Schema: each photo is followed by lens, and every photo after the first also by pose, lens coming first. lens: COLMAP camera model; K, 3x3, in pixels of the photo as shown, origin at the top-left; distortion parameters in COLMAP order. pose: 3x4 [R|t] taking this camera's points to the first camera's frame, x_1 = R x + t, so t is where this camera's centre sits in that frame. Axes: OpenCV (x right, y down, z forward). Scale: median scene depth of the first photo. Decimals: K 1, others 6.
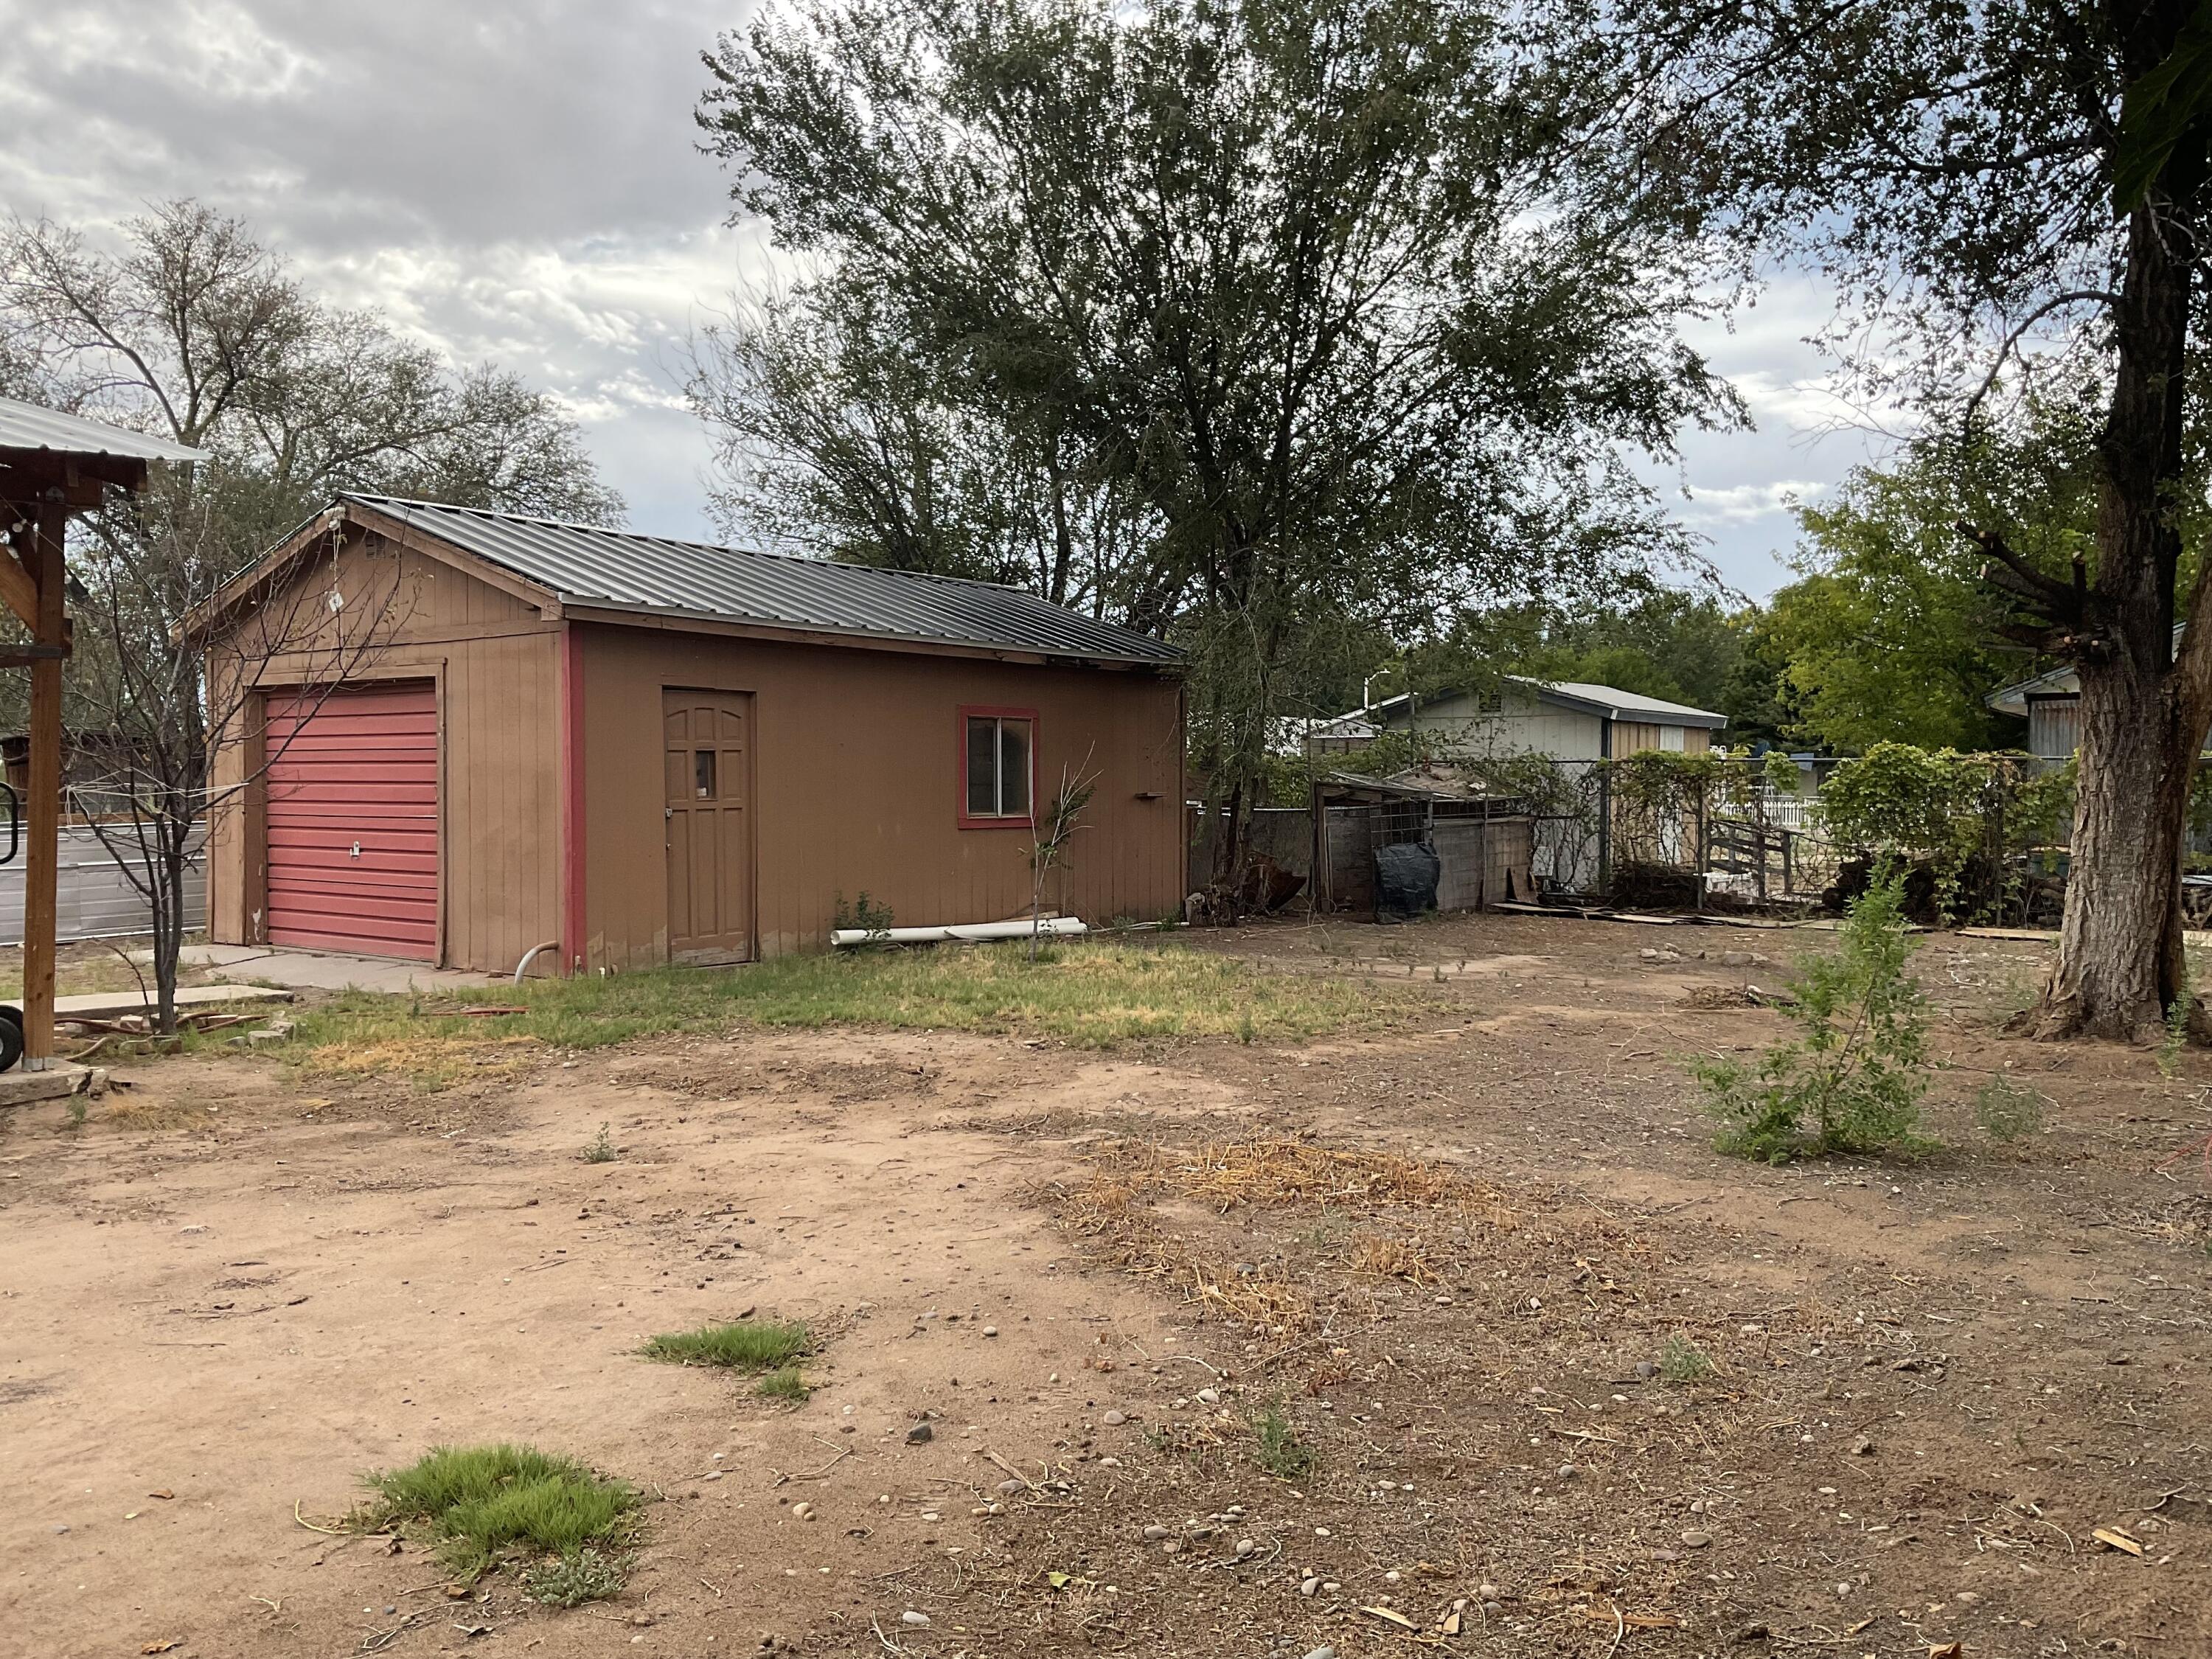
lens RADIAL K [[1854.0, 0, 1103.1], [0, 1854.0, 816.1], [0, 0, 1]] dist [-0.007349, -0.021507]
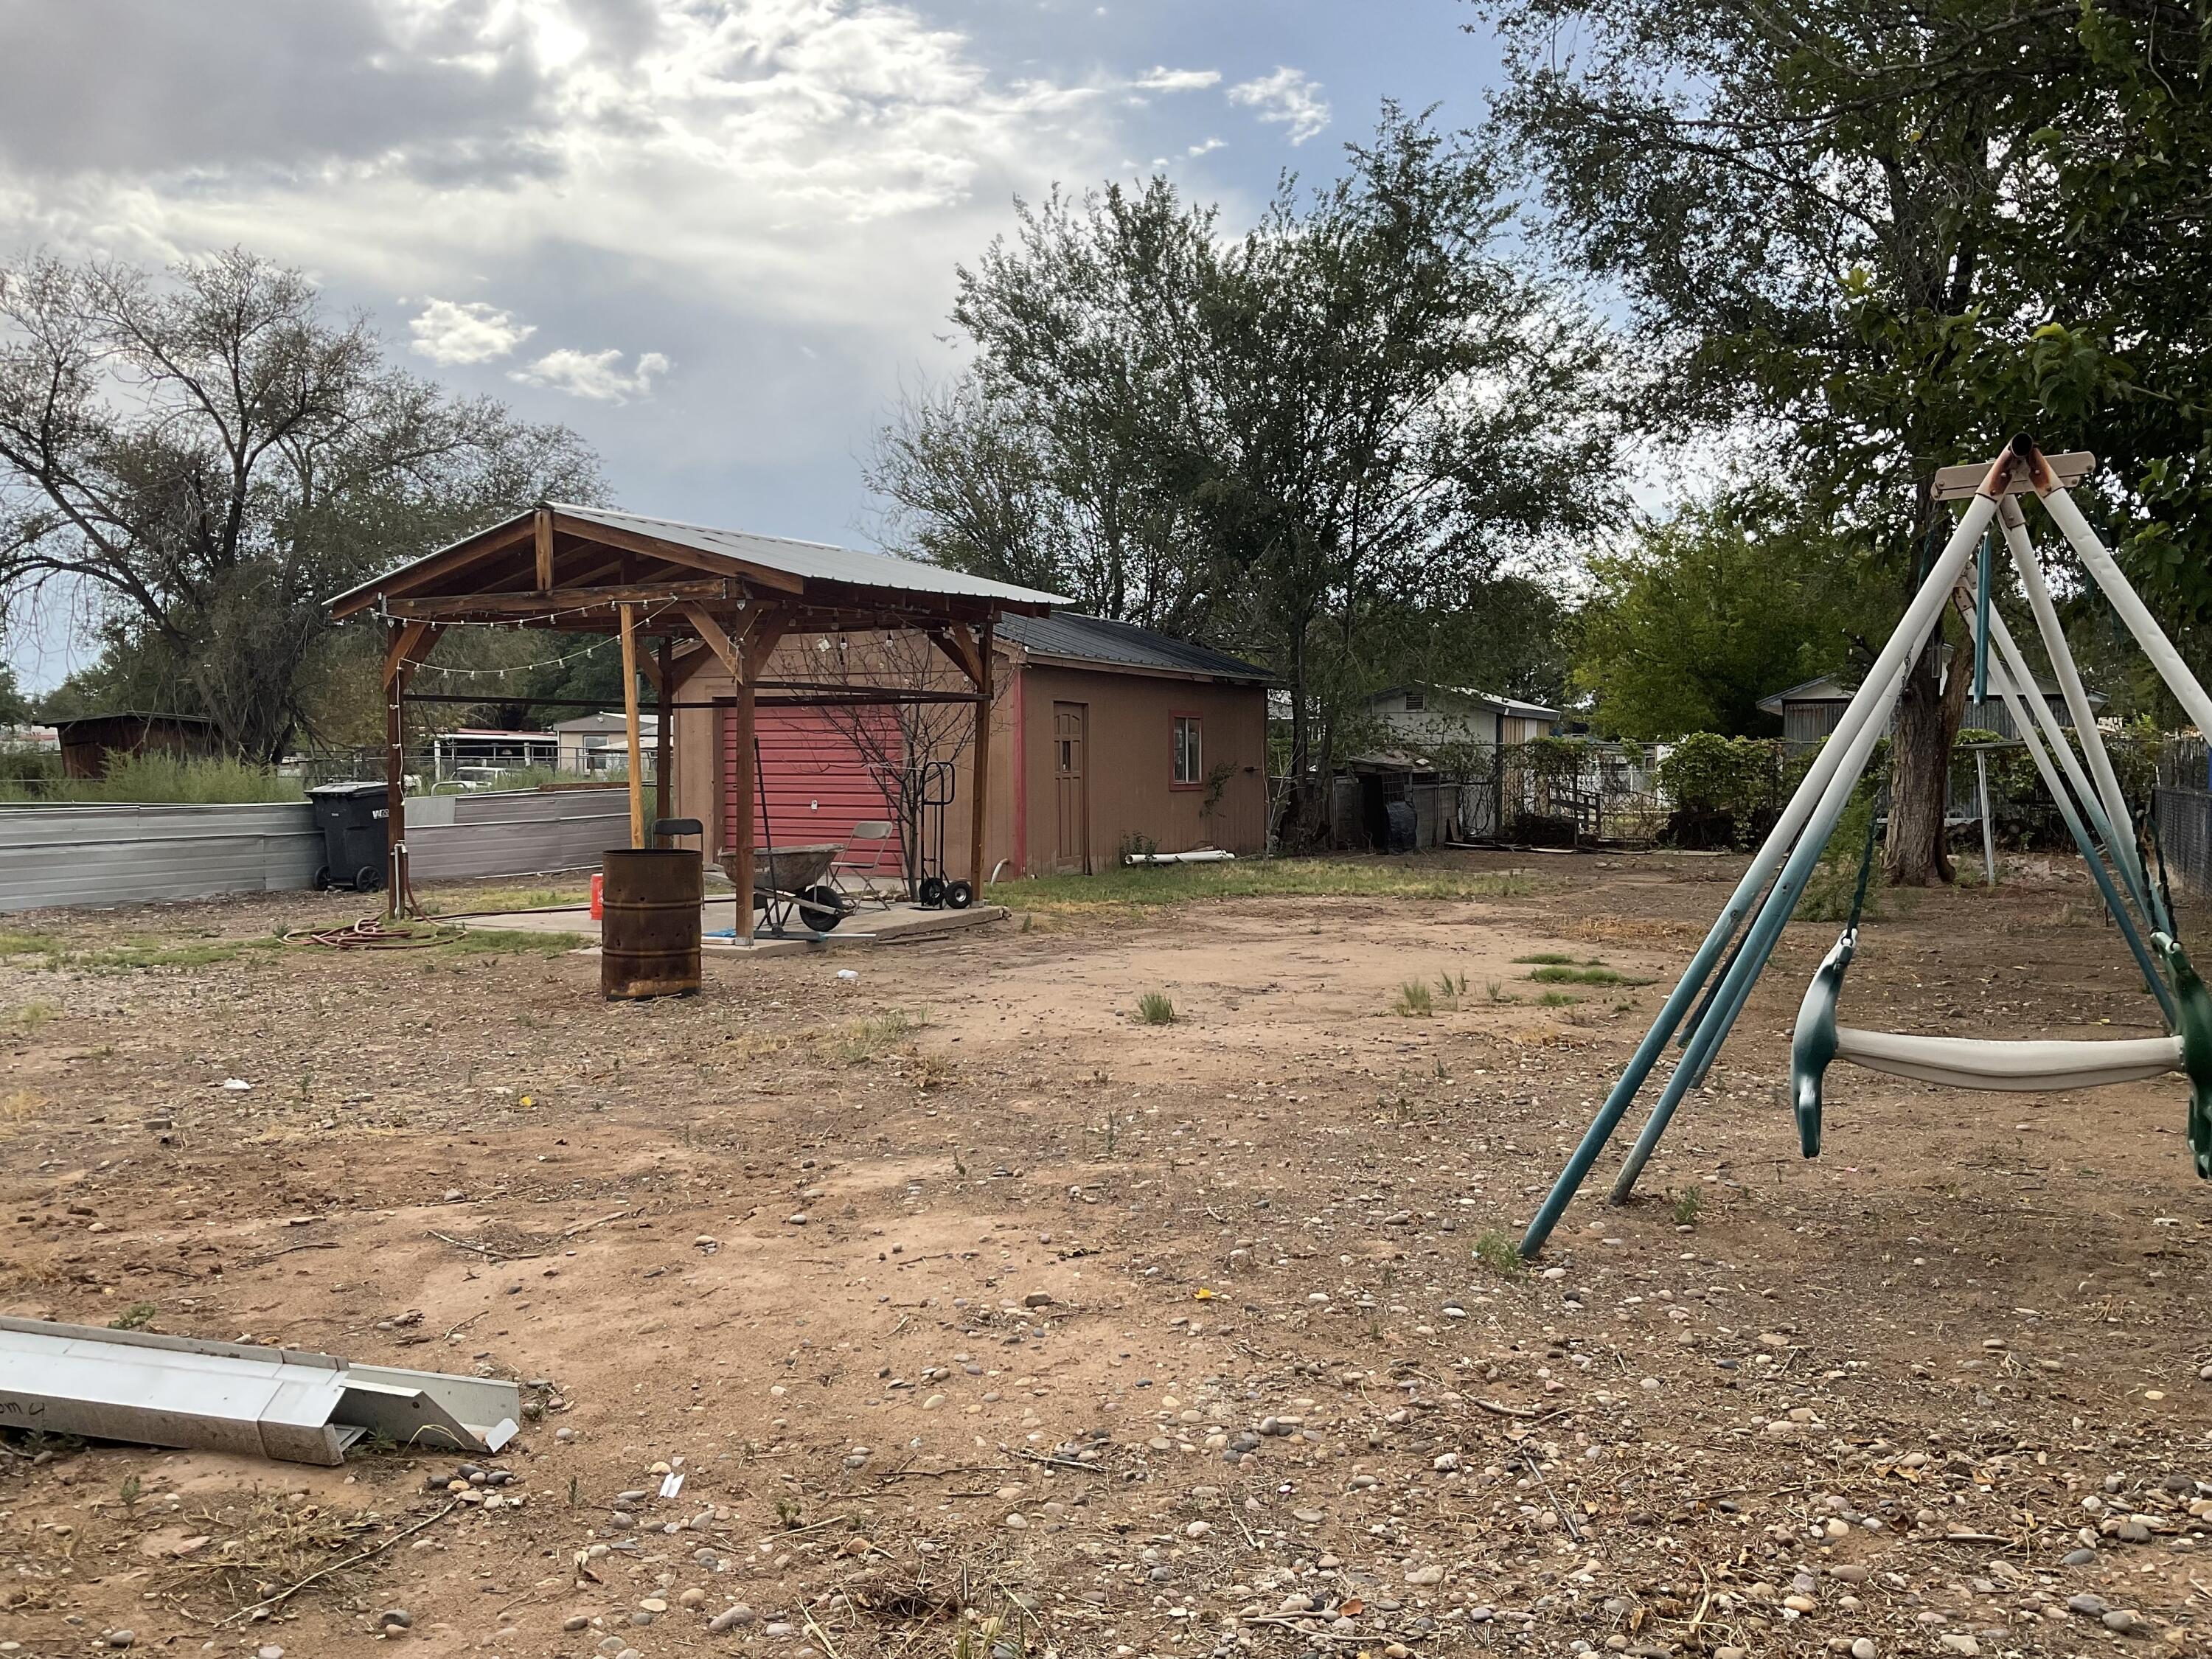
lens RADIAL K [[1854.0, 0, 1108.8], [0, 1854.0, 838.0], [0, 0, 1]] dist [-0.007349, -0.021507]
pose [[0.982441, -0.010088, 0.186301, -0.333093], [0.005558, 0.999676, 0.024823, 0.006151], [-0.186491, -0.023352, 0.982179, -0.394316]]
